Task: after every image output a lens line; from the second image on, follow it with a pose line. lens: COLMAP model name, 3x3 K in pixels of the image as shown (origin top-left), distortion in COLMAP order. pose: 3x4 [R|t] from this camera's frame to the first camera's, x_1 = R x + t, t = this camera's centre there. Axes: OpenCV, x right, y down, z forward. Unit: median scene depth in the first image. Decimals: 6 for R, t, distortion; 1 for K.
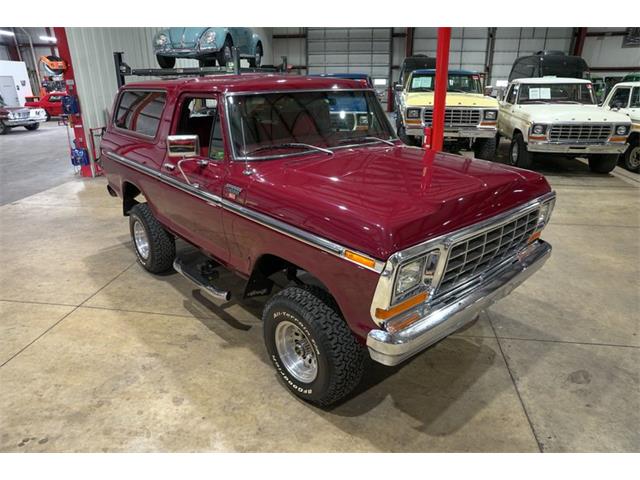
lens RADIAL K [[439.0, 0, 321.6], [0, 439.0, 239.1], [0, 0, 1]] dist [-0.144534, 0.114976]
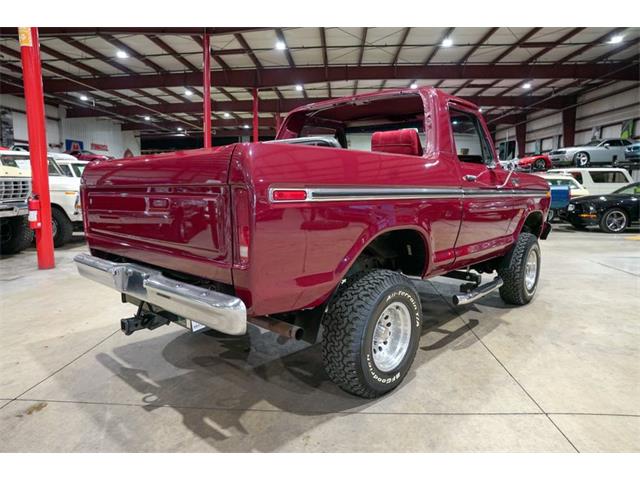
lens RADIAL K [[439.0, 0, 321.6], [0, 439.0, 239.1], [0, 0, 1]] dist [-0.144534, 0.114976]
pose [[-0.100079, -0.122139, 0.987454, -1.299821], [0.354937, 0.922760, 0.150110, -0.315428], [-0.929518, 0.365507, -0.048998, 1.461836]]
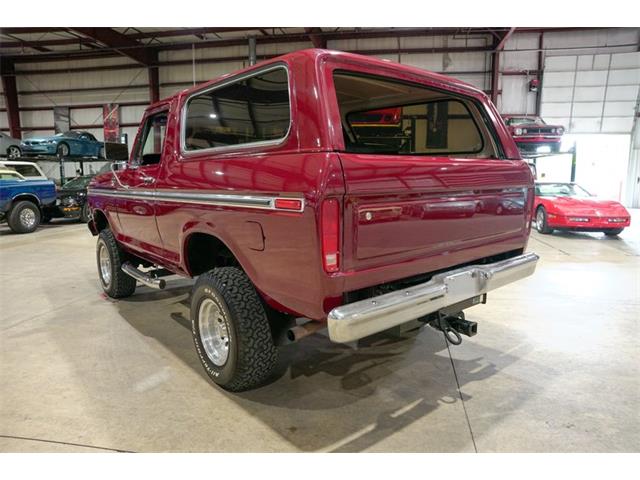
lens RADIAL K [[439.0, 0, 321.6], [0, 439.0, 239.1], [0, 0, 1]] dist [-0.144534, 0.114976]
pose [[-0.999535, 0.003259, 0.030312, -0.360460], [0.017711, 0.871341, 0.490359, -0.672550], [-0.024814, 0.490668, -0.870993, 2.336854]]
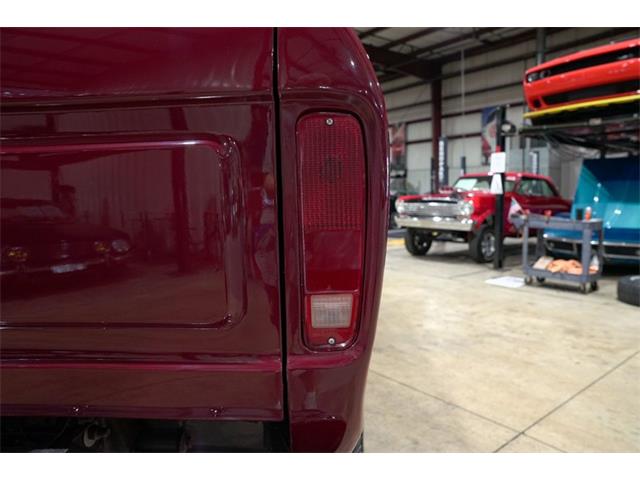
lens RADIAL K [[439.0, 0, 321.6], [0, 439.0, 239.1], [0, 0, 1]] dist [-0.144534, 0.114976]
pose [[-0.716951, -0.052891, 0.695115, -0.877711], [0.261417, 0.903957, 0.338411, -0.333707], [-0.646253, 0.424339, -0.634266, 1.630989]]
